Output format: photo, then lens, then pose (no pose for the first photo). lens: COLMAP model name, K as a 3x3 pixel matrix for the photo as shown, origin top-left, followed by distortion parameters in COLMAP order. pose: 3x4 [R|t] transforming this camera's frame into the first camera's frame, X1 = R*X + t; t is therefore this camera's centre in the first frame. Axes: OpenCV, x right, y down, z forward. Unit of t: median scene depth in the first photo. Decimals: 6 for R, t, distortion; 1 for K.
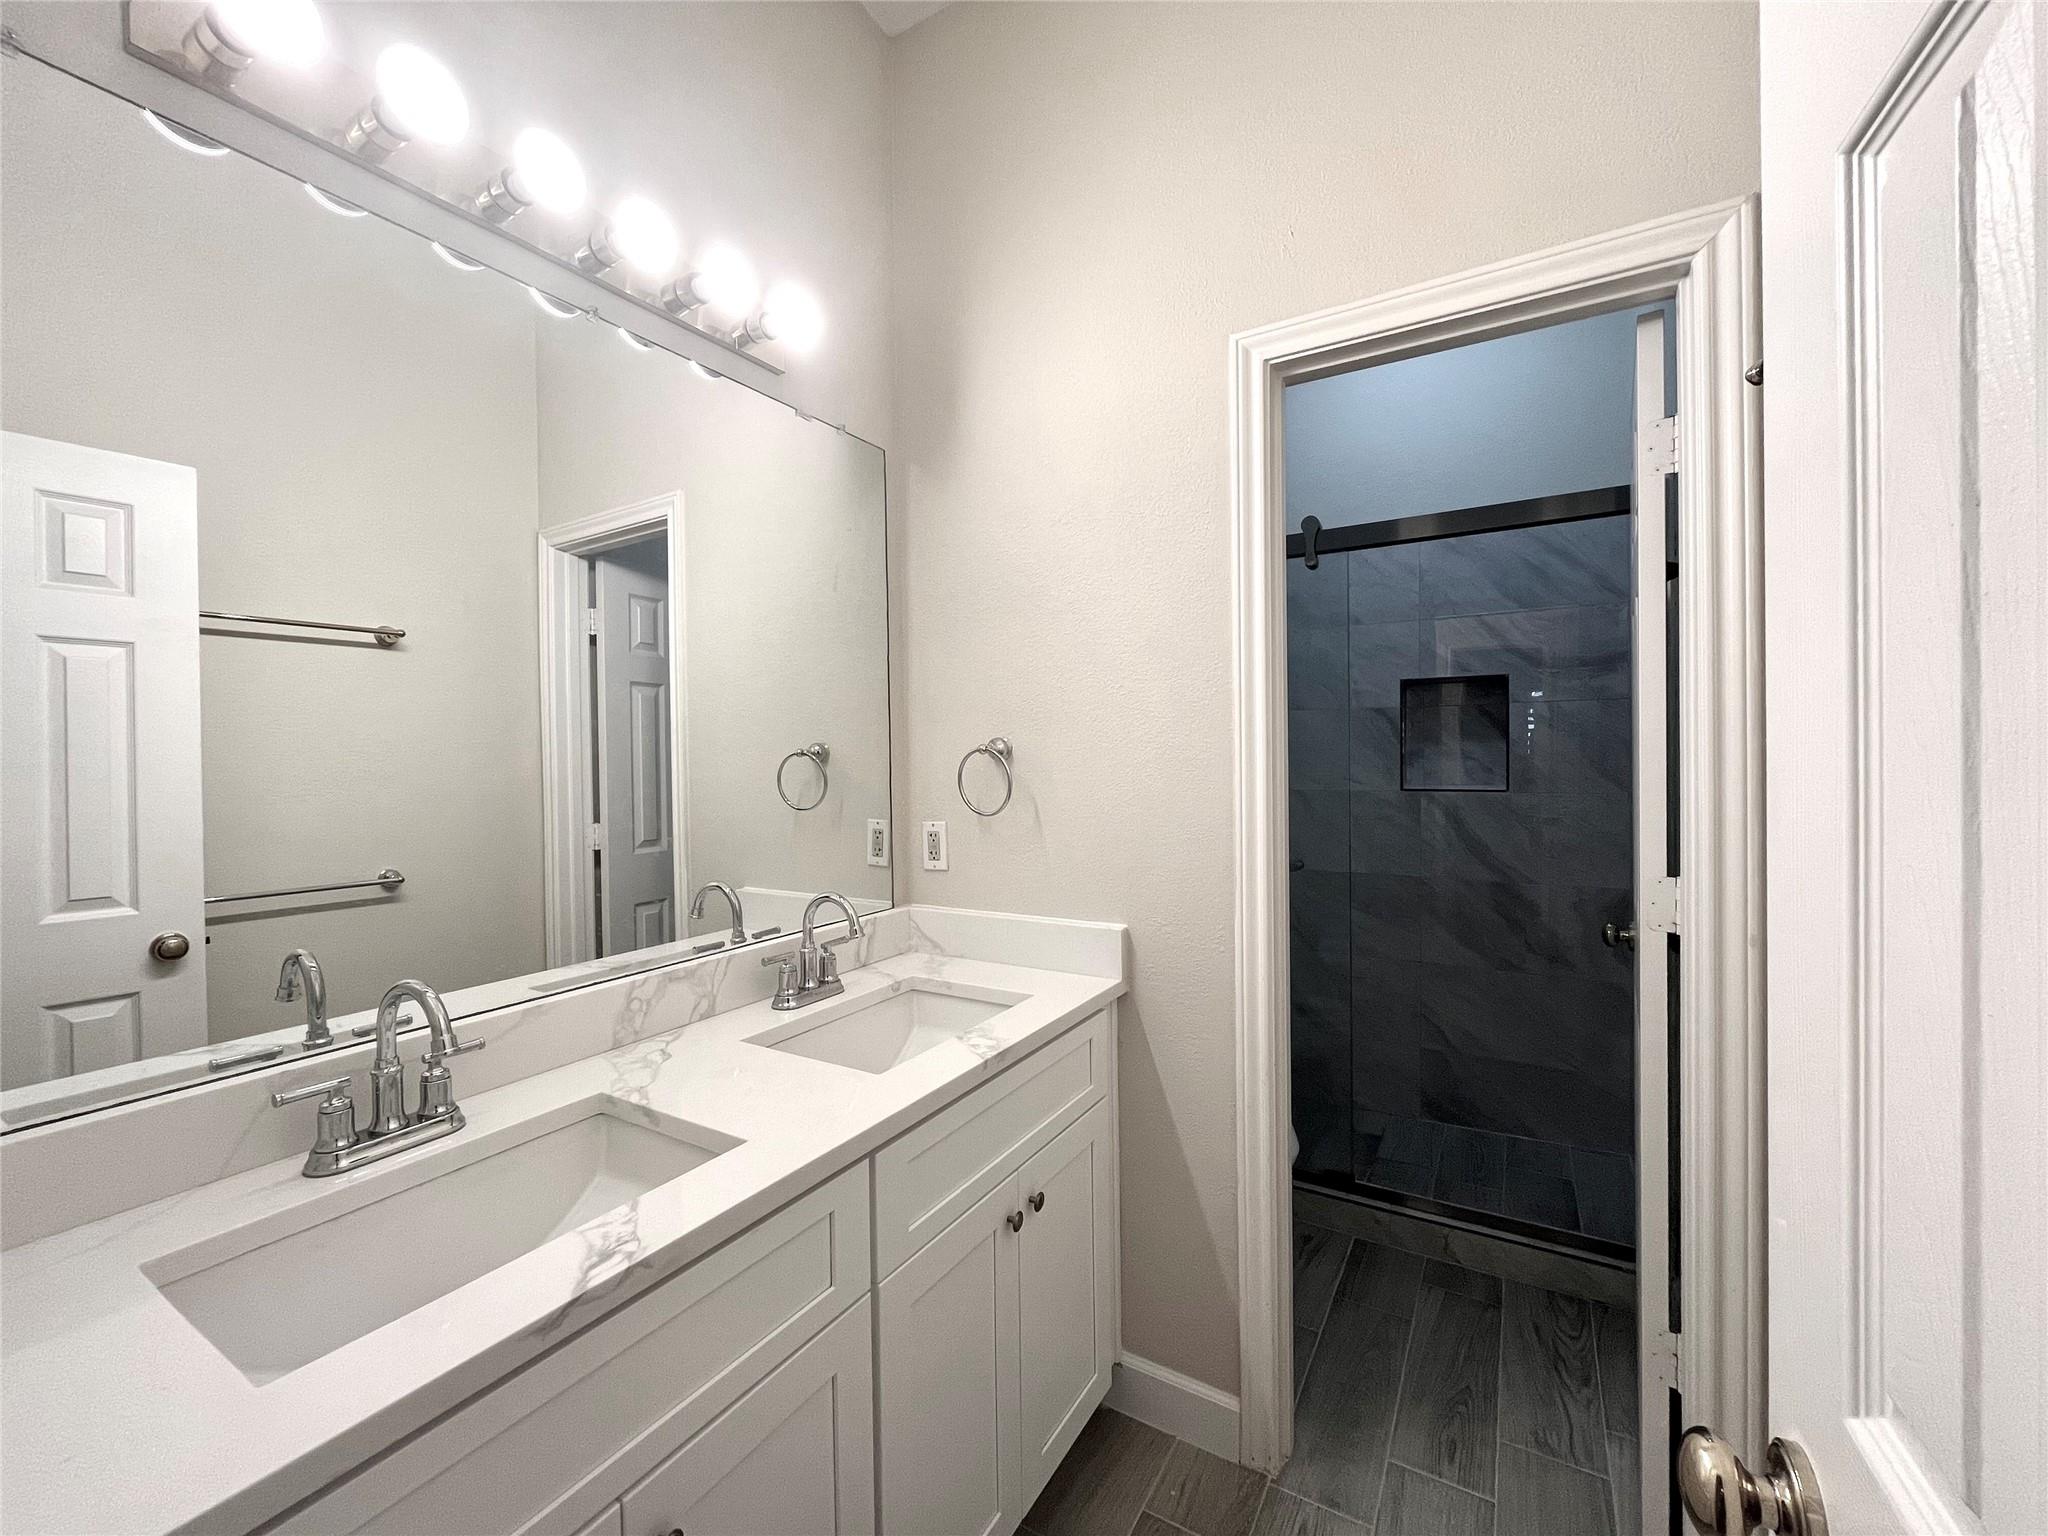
lens RADIAL K [[824.6, 0, 1021.5], [0, 824.6, 760.8], [0, 0, 1]] dist [-0.002737, 0.000319]
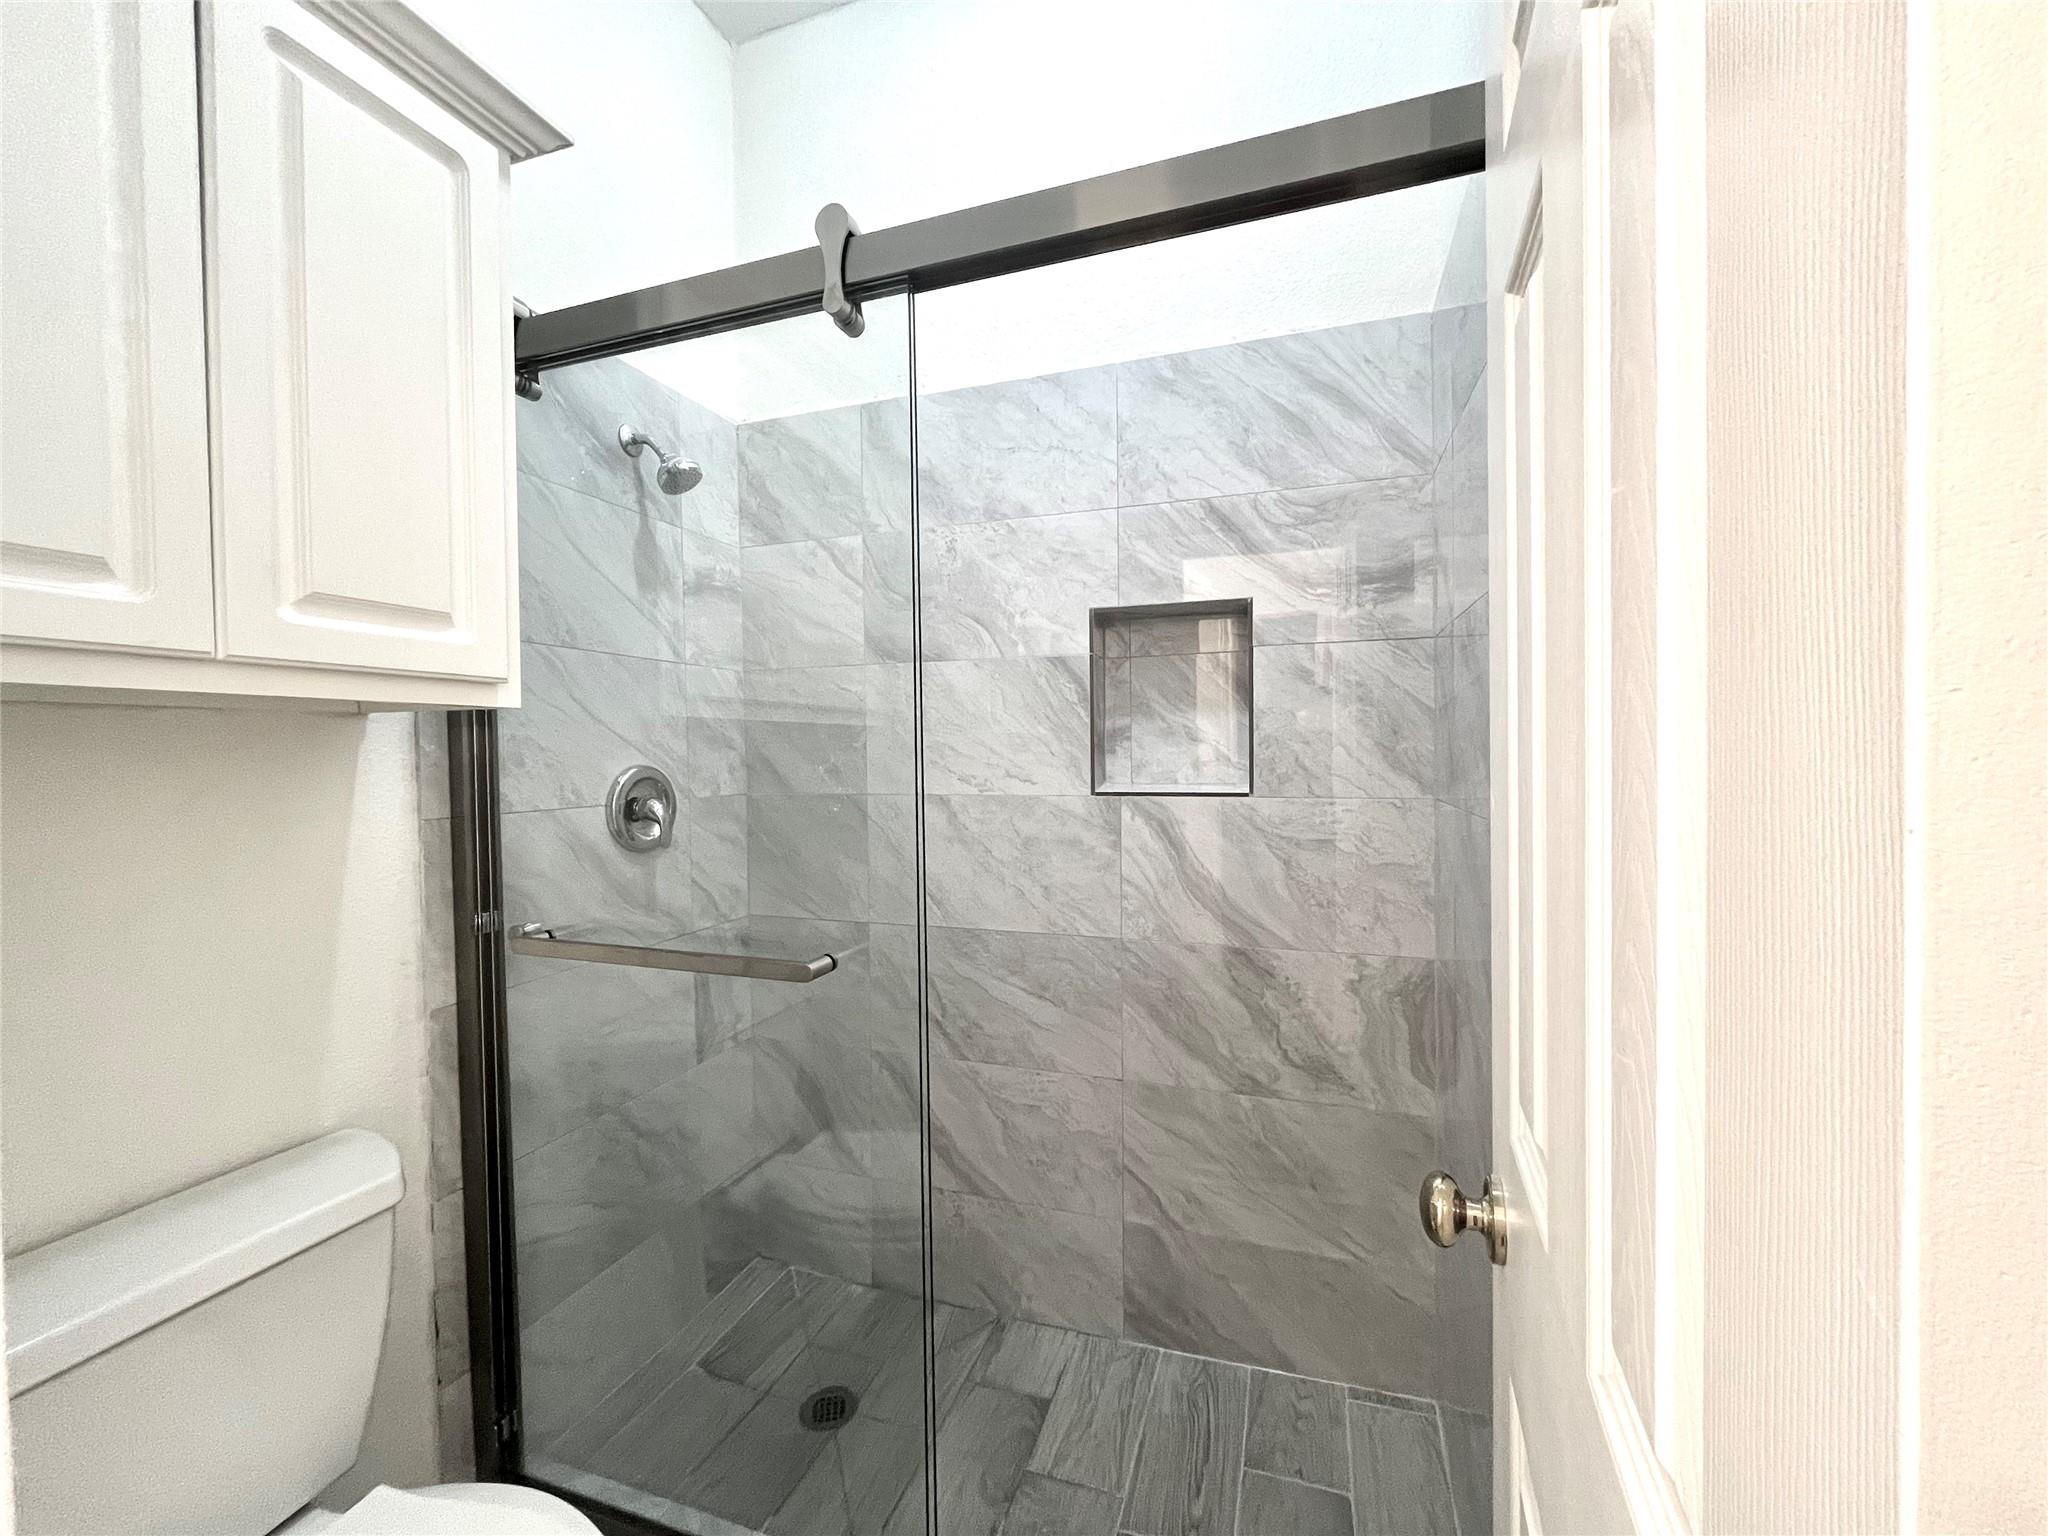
lens RADIAL K [[824.6, 0, 1023.5], [0, 824.6, 761.2], [0, 0, 1]] dist [-0.002737, 0.000319]
pose [[0.976873, -0.008872, 0.213638, 0.294254], [0.006070, 0.999887, 0.013766, 0.003295], [-0.213736, -0.012151, 0.976816, 0.441371]]
